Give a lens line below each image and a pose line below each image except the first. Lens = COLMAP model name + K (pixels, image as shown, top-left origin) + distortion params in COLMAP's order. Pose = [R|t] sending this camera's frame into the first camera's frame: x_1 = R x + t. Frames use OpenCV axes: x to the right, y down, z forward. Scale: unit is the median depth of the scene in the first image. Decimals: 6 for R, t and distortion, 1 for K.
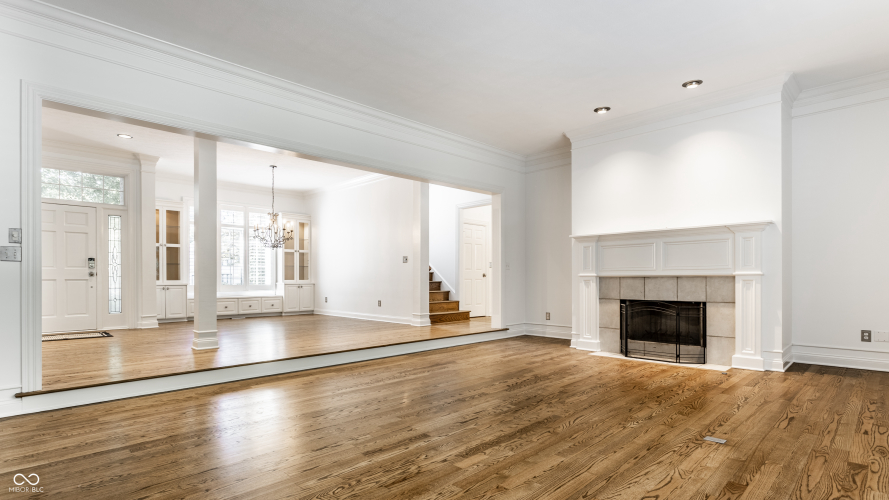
lens RADIAL K [[452.8, 0, 460.5], [0, 452.8, 279.3], [0, 0, 1]] dist [0.019155, 0.000106]
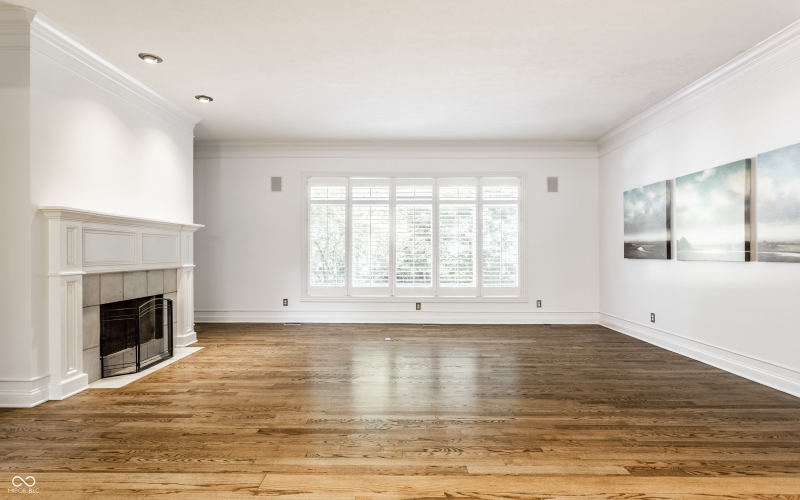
lens RADIAL K [[403.7, 0, 394.2], [0, 403.7, 252.8], [0, 0, 1]] dist [-0.002070, 0.000814]
pose [[-0.672408, 0.007427, 0.740144, -0.338248], [0.009614, 0.999953, -0.001299, -0.025062], [-0.740118, 0.006242, -0.672448, 0.820899]]
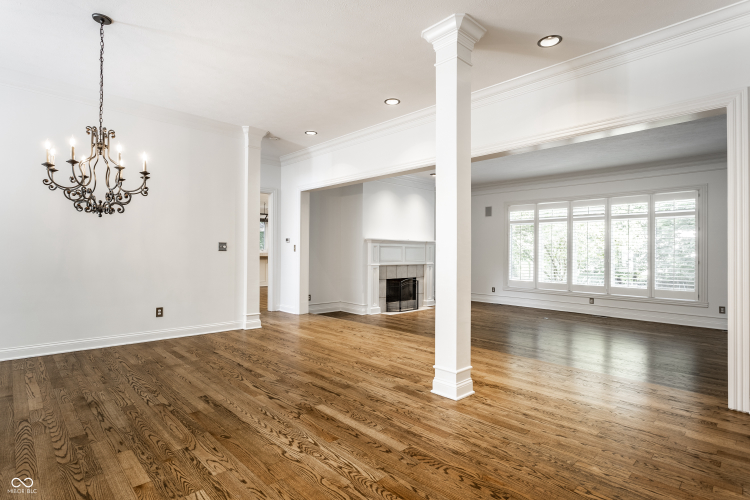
lens RADIAL K [[381.0, 0, 374.8], [0, 381.0, 252.4], [0, 0, 1]] dist [0.001194, 0.001223]
pose [[0.032238, 0.009540, 0.999435, -0.788338], [-0.004013, 0.999948, -0.009416, -0.030128], [-0.999472, -0.003707, 0.032275, 0.754288]]
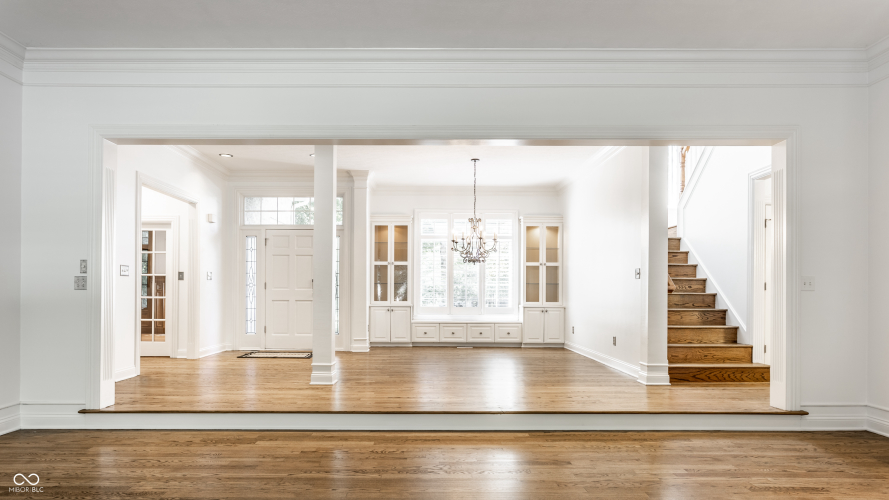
lens RADIAL K [[560.6, 0, 439.5], [0, 560.6, 279.3], [0, 0, 1]] dist [-0.000117, 0.000210]
pose [[0.702386, -0.012083, -0.711693, 0.243540], [-0.009051, 0.999623, -0.025905, -0.013756], [0.711738, 0.024637, 0.702013, 0.276786]]
